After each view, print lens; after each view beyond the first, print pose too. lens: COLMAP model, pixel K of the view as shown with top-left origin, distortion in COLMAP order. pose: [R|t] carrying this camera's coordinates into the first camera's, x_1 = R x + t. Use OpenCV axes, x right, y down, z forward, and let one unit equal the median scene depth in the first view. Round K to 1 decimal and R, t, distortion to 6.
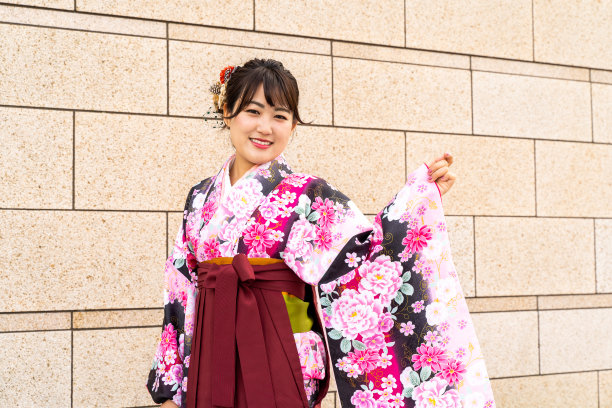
lens RADIAL K [[996.3, 0, 316.9], [0, 996.3, 204.1], [0, 0, 1]] dist [-0.015368, 0.000000]
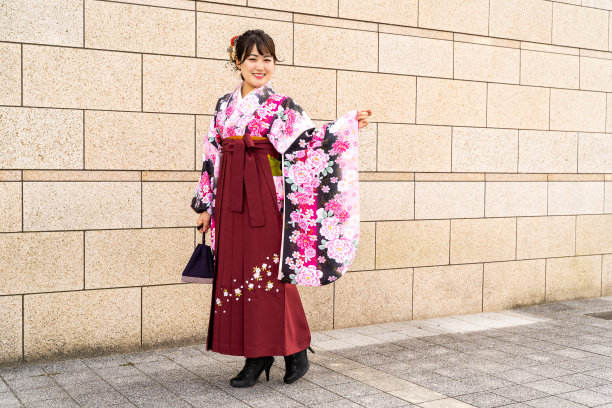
lens RADIAL K [[806.4, 0, 305.9], [0, 806.4, 209.7], [0, 0, 1]] dist [-0.011520, 0.000000]
pose [[0.998967, 0.016628, 0.042287, -0.016738], [-0.021038, 0.994136, 0.106066, 0.019007], [-0.040276, -0.106847, 0.993459, -0.395362]]
